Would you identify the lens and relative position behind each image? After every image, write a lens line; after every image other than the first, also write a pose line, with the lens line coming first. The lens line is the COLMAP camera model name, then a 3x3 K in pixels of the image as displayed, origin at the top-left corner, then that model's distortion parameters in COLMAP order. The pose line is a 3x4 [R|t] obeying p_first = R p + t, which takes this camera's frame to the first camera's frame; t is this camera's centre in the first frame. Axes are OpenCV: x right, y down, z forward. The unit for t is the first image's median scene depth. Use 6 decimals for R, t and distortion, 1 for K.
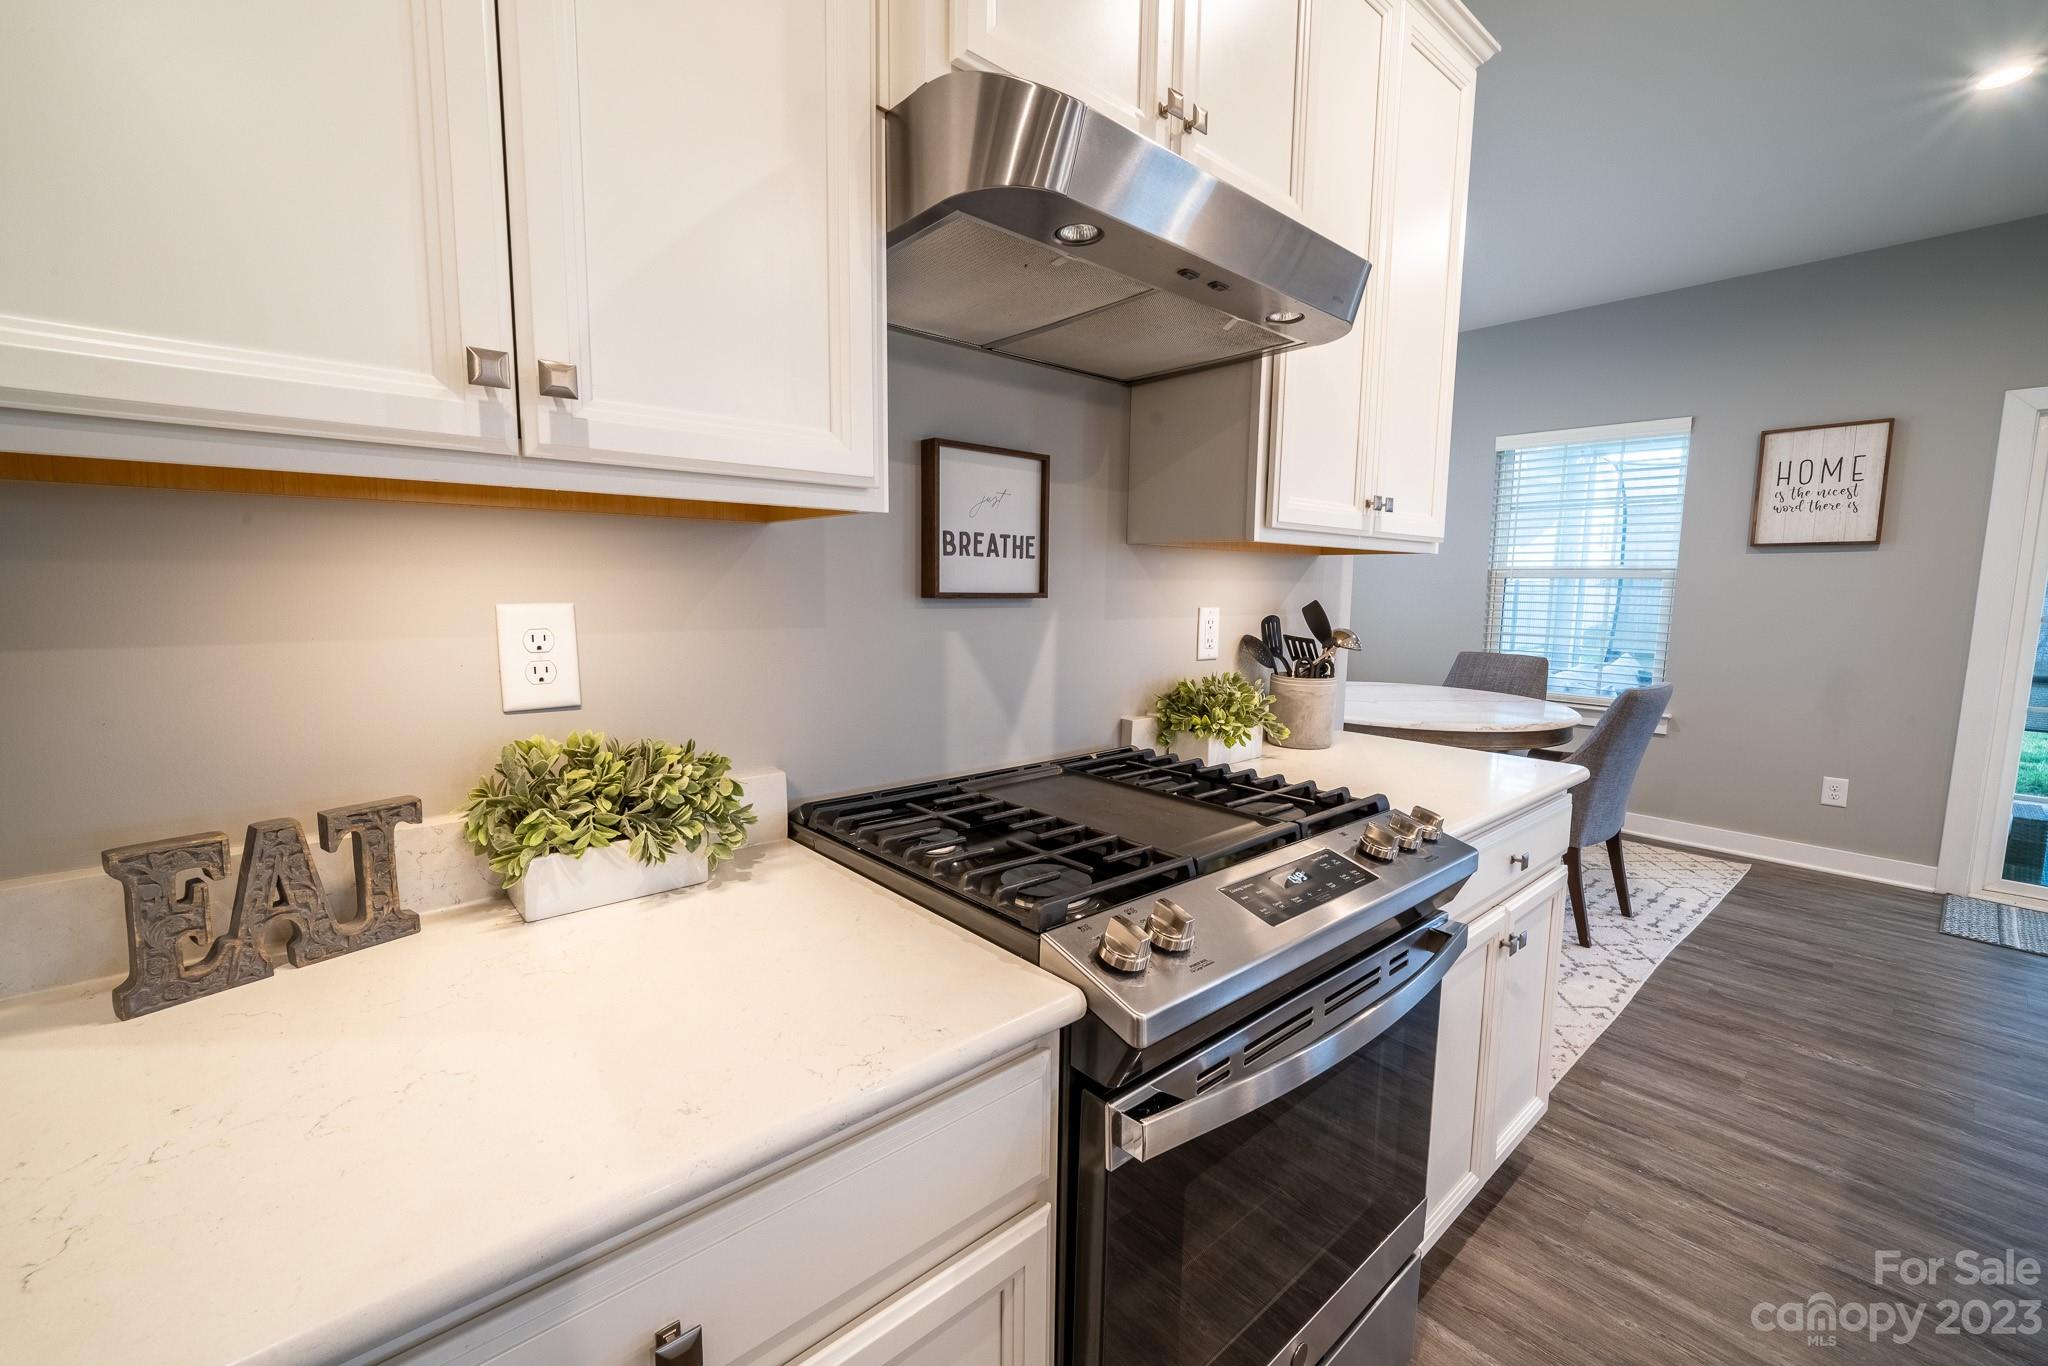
lens RADIAL K [[822.2, 0, 1005.5], [0, 822.2, 682.0], [0, 0, 1]] dist [-0.015630, -0.000239]
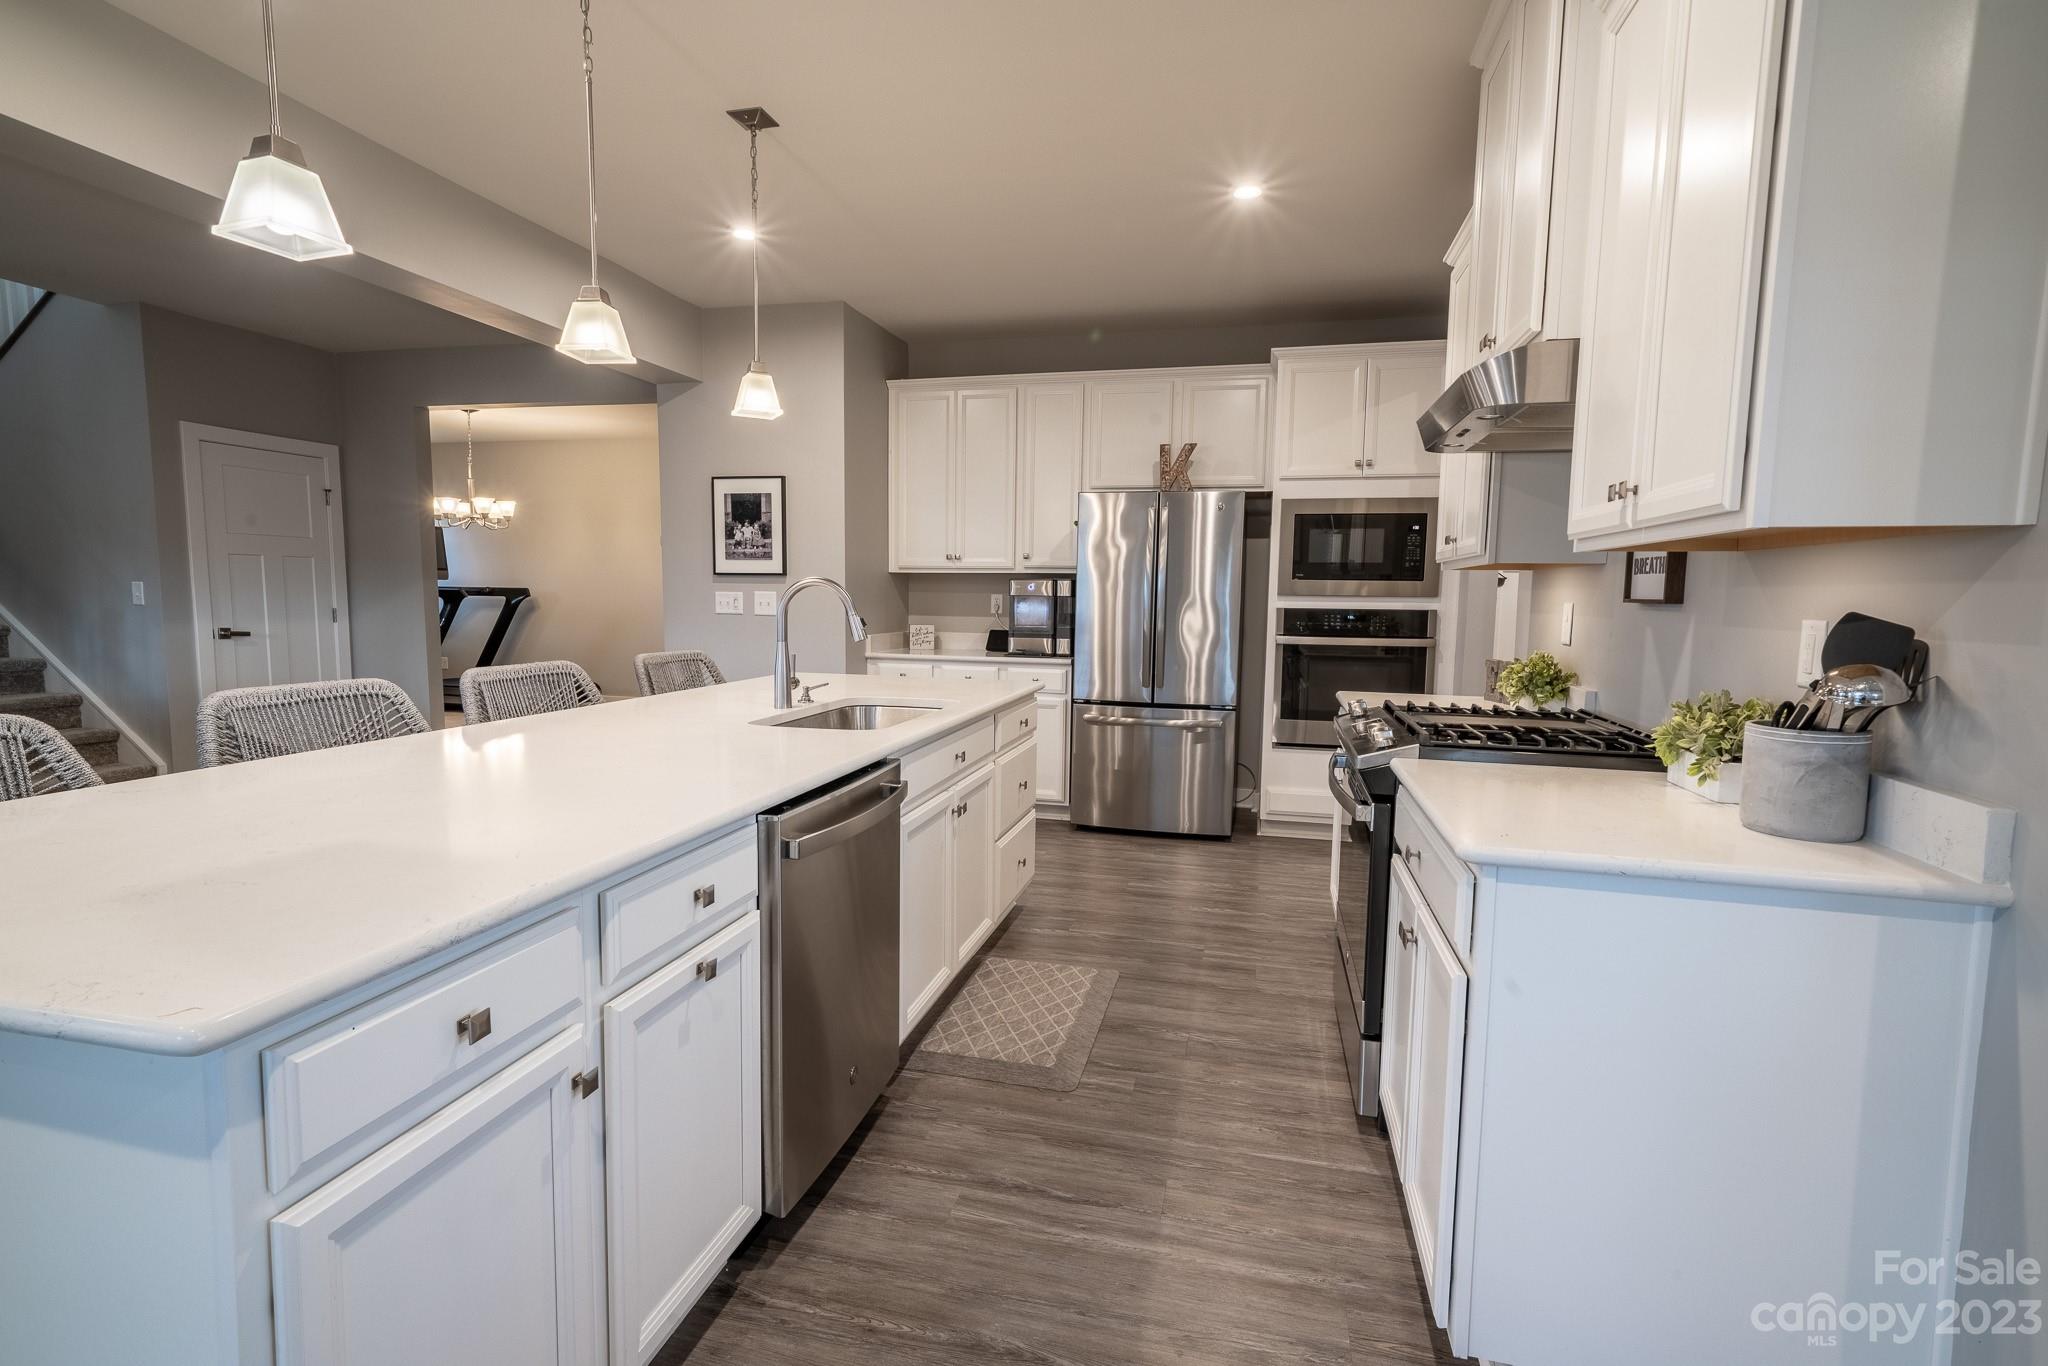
lens RADIAL K [[970.1, 0, 1024.0], [0, 970.1, 683.0], [0, 0, 1]] dist [0.000107, 0.000158]
pose [[-0.804368, 0.039448, -0.592821, 1.765918], [-0.087610, 0.979010, 0.184020, -0.174697], [0.587637, 0.199956, -0.784028, 1.650753]]
